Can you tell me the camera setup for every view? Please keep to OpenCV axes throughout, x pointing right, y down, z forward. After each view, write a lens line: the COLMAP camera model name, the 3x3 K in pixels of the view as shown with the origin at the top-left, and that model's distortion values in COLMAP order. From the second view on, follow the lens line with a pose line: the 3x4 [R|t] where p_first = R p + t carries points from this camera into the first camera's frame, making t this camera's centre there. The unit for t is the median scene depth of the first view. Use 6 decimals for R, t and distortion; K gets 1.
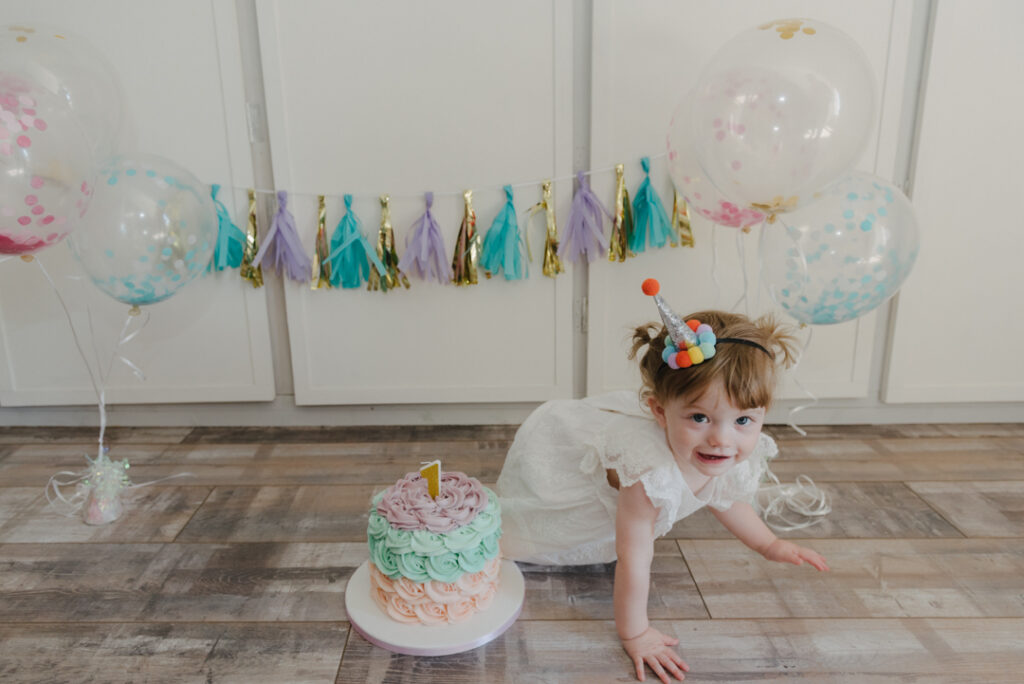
lens RADIAL K [[733.8, 0, 491.3], [0, 733.8, 330.7], [0, 0, 1]] dist [-0.003658, -0.000872]
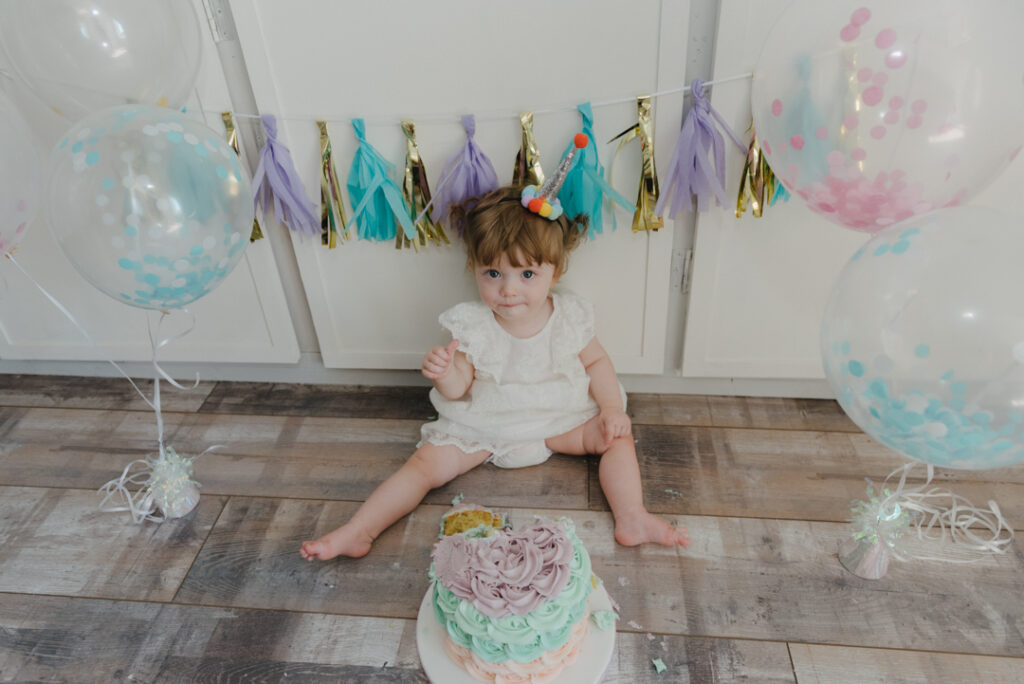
lens RADIAL K [[707.1, 0, 499.3], [0, 707.1, 340.9], [0, 0, 1]] dist [-0.003231, 0.000507]
pose [[0.993439, 0.023614, -0.111896, 0.024509], [0.016420, 0.938858, 0.343914, -0.245724], [0.113175, -0.343495, 0.932310, 0.347328]]
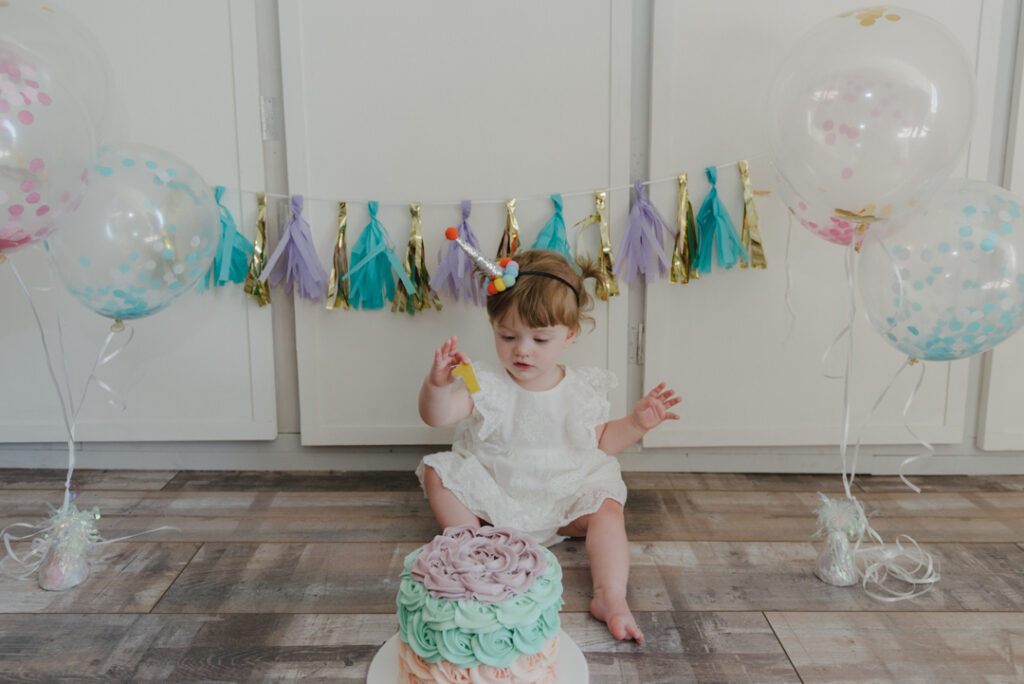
lens RADIAL K [[803.8, 0, 528.3], [0, 803.8, 293.2], [0, 0, 1]] dist [-0.003847, 0.002160]
pose [[0.999344, 0.016836, 0.032066, -0.045081], [-0.013693, 0.995303, -0.095836, 0.014037], [-0.033529, 0.095334, 0.994880, 0.060591]]
